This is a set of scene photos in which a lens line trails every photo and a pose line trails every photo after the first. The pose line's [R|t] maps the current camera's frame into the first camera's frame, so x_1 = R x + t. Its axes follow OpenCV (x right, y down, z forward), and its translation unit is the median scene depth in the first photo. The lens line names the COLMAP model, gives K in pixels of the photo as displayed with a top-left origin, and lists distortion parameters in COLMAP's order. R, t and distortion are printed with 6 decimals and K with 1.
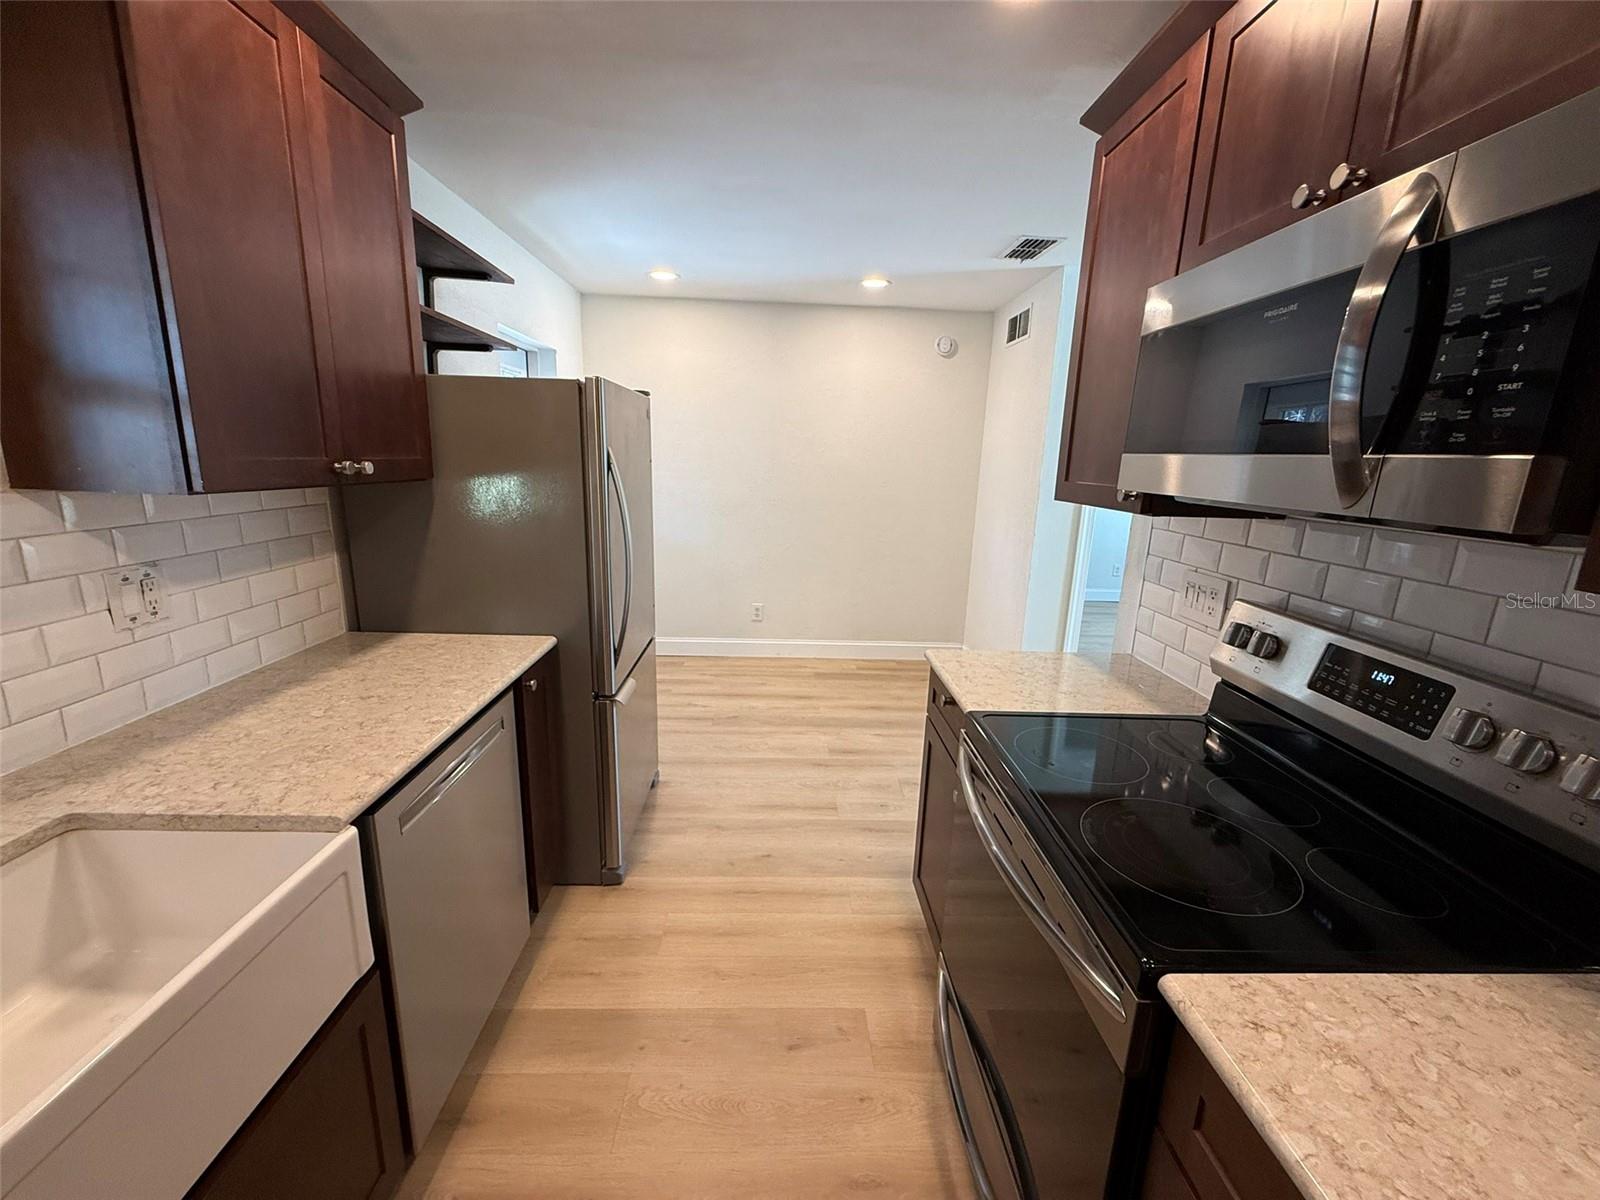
lens RADIAL K [[641.0, 0, 796.9], [0, 641.0, 597.9], [0, 0, 1]] dist [0.000638, -0.000134]
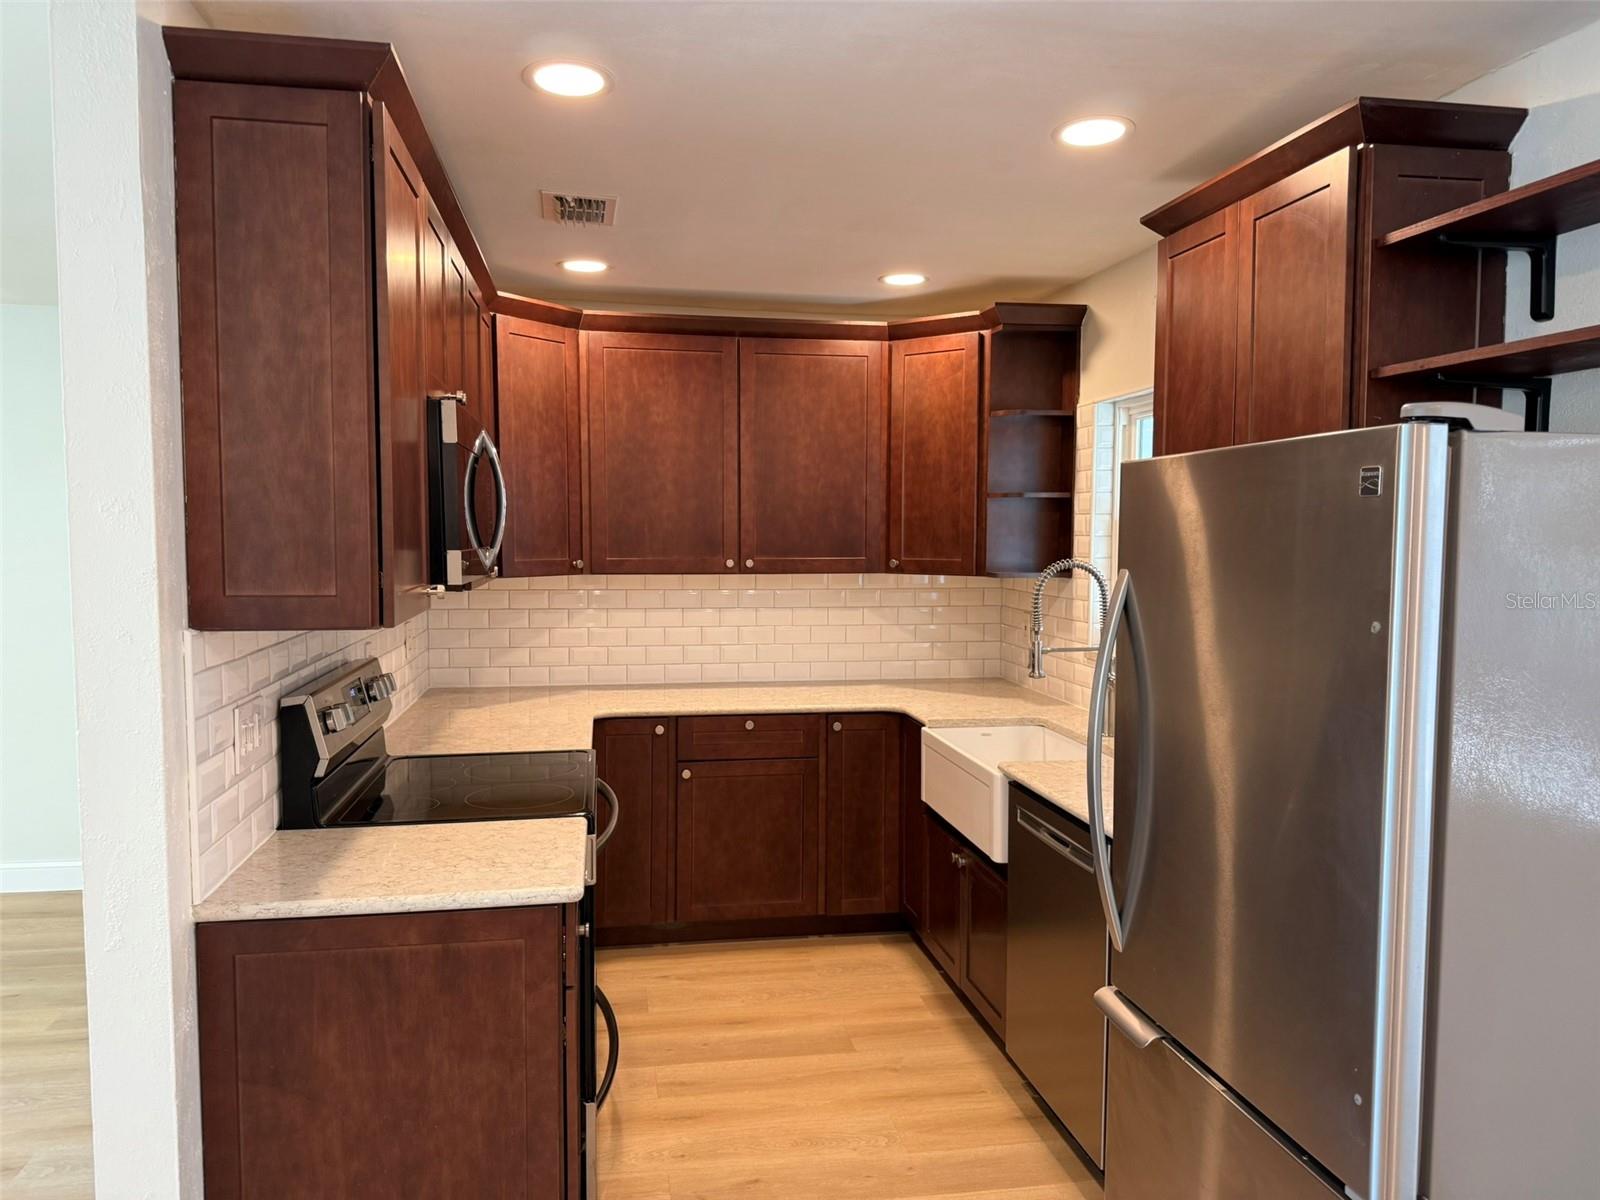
lens RADIAL K [[1127.4, 0, 795.2], [0, 1127.4, 606.7], [0, 0, 1]] dist [0.072705, -0.082679]
pose [[-0.988429, -0.027566, -0.149156, 0.169490], [-0.068776, 0.957903, 0.278733, -0.468185], [0.135193, 0.285766, -0.948715, 1.940821]]
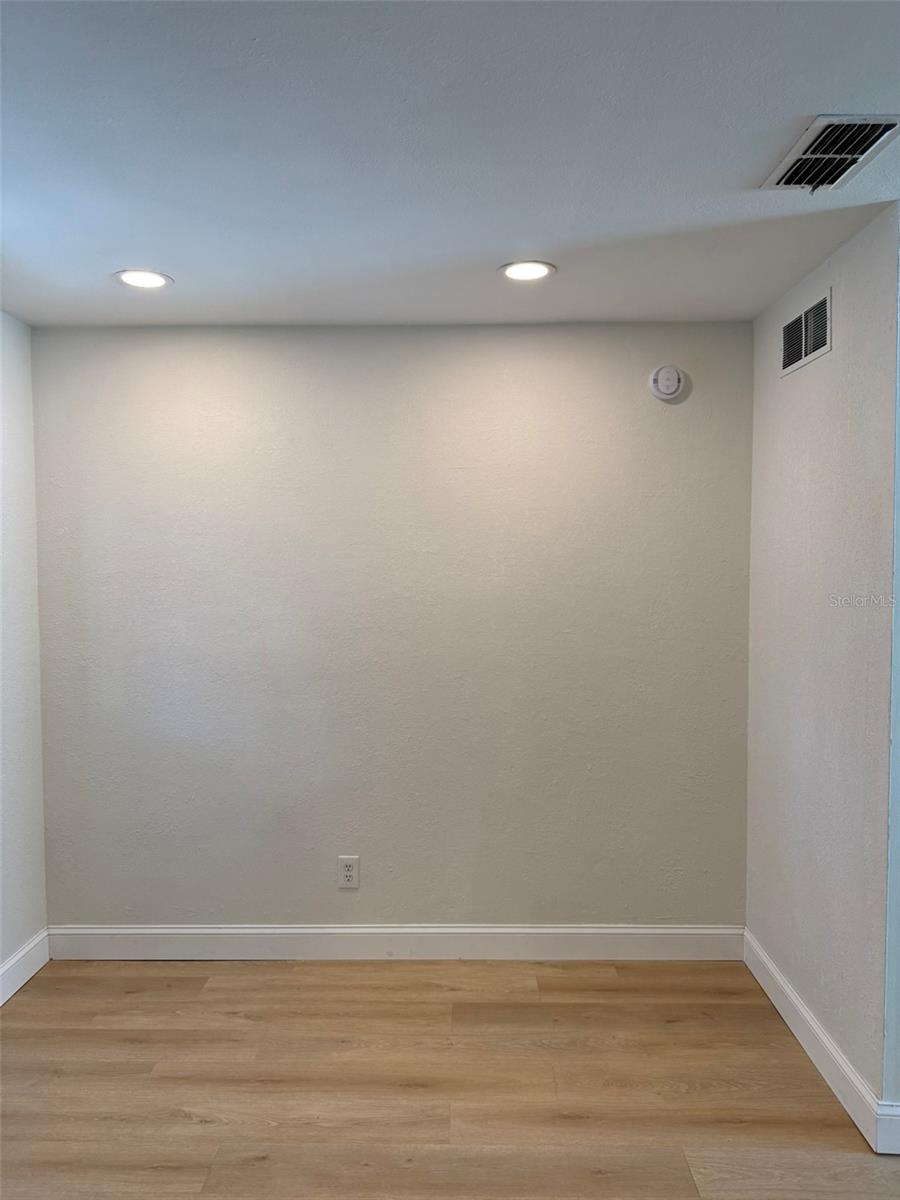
lens RADIAL K [[845.6, 0, 447.9], [0, 845.6, 603.9], [0, 0, 1]] dist [0.072705, -0.082679]
pose [[0.998121, -0.036048, -0.049540, 0.149832], [0.027398, 0.985854, -0.165355, -0.182360], [0.054800, 0.163687, 0.984989, 0.620483]]
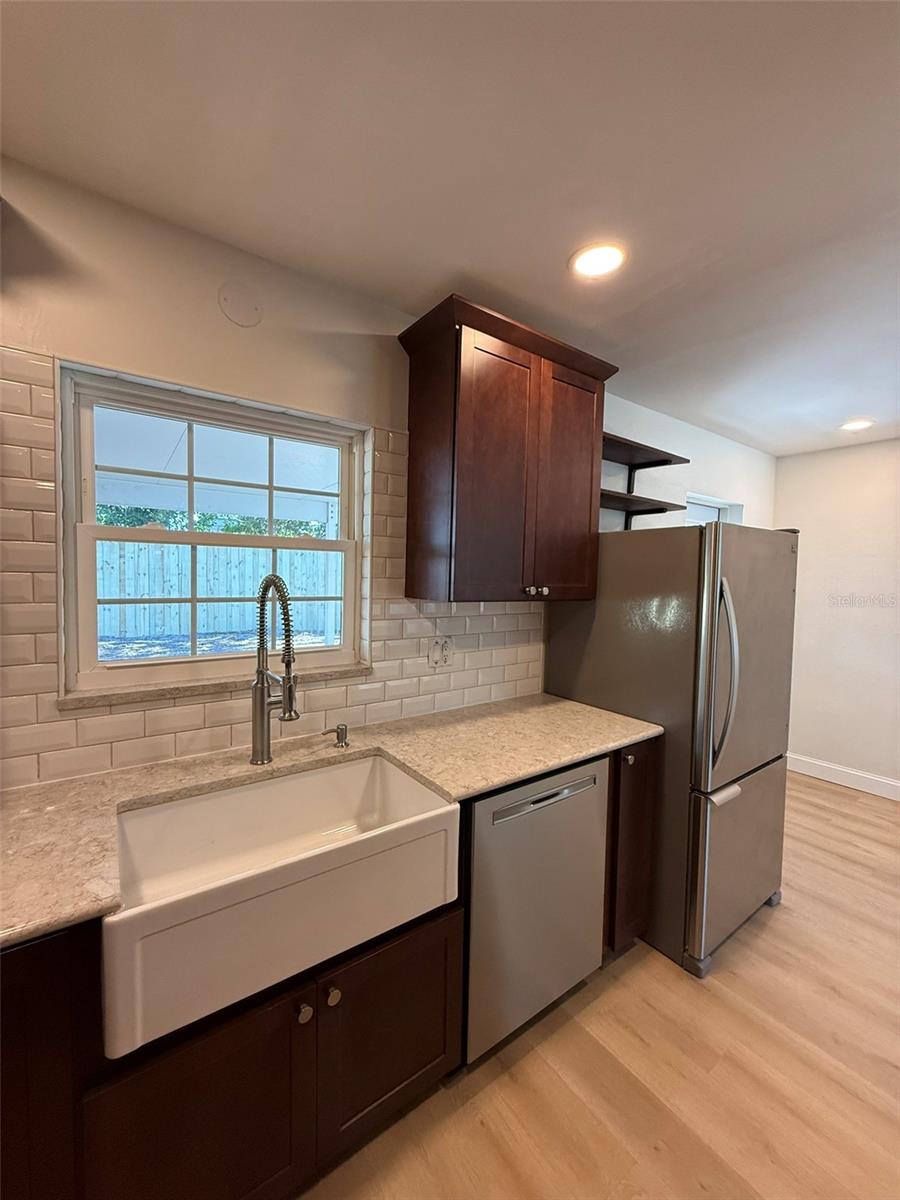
lens RADIAL K [[480.7, 0, 451.6], [0, 480.7, 597.9], [0, 0, 1]] dist [0.000638, -0.000134]
pose [[0.565096, 0.020255, -0.824776, 0.153599], [-0.183819, 0.977661, -0.101934, -0.013975], [0.804287, 0.209212, 0.556195, 0.103927]]
